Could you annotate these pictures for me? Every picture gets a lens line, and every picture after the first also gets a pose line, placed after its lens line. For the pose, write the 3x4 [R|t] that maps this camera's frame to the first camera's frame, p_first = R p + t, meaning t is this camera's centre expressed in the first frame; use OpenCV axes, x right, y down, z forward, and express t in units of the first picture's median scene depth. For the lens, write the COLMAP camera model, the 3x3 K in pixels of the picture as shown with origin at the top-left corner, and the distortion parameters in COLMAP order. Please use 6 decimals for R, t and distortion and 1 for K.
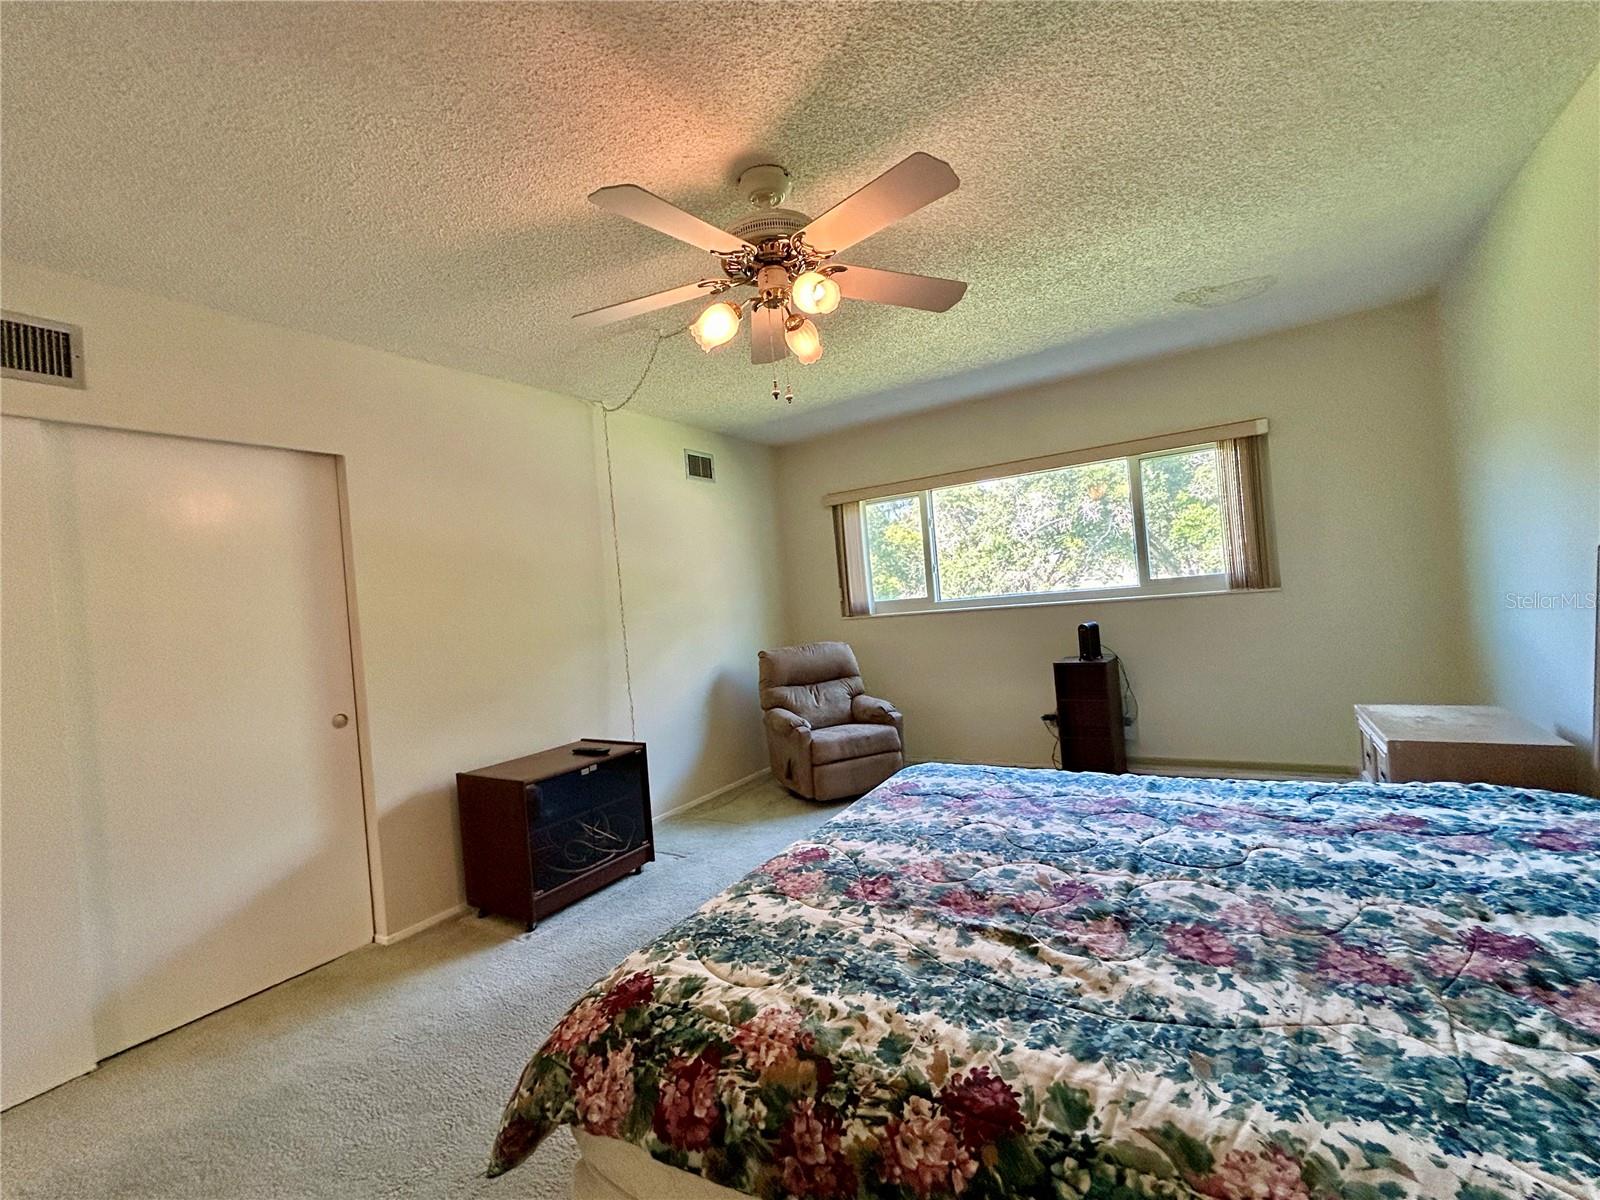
lens RADIAL K [[705.7, 0, 796.9], [0, 705.7, 599.3], [0, 0, 1]] dist [0.000703, -0.000179]
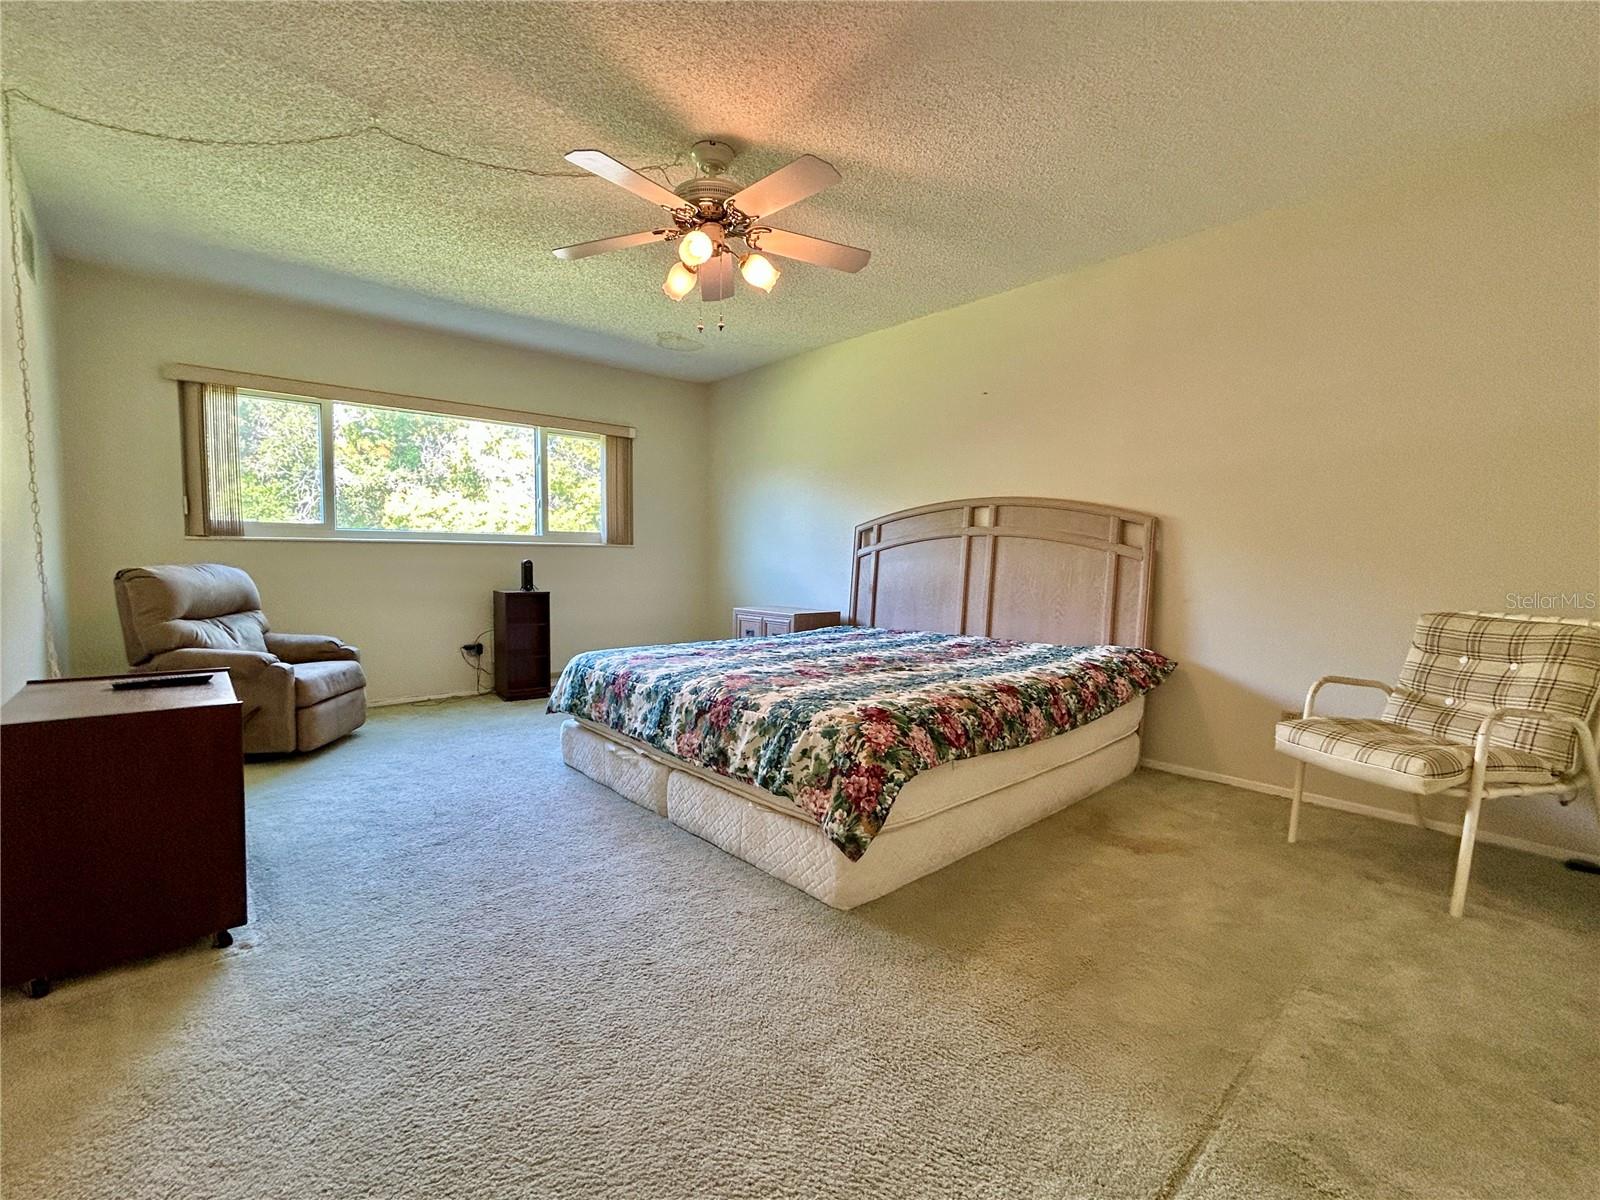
lens RADIAL K [[705.7, 0, 796.9], [0, 705.7, 599.3], [0, 0, 1]] dist [0.000703, -0.000179]
pose [[0.285414, 0.030375, 0.957923, -0.575155], [-0.032038, 0.999241, -0.022139, 0.109371], [-0.957869, -0.024371, 0.286171, 0.231874]]
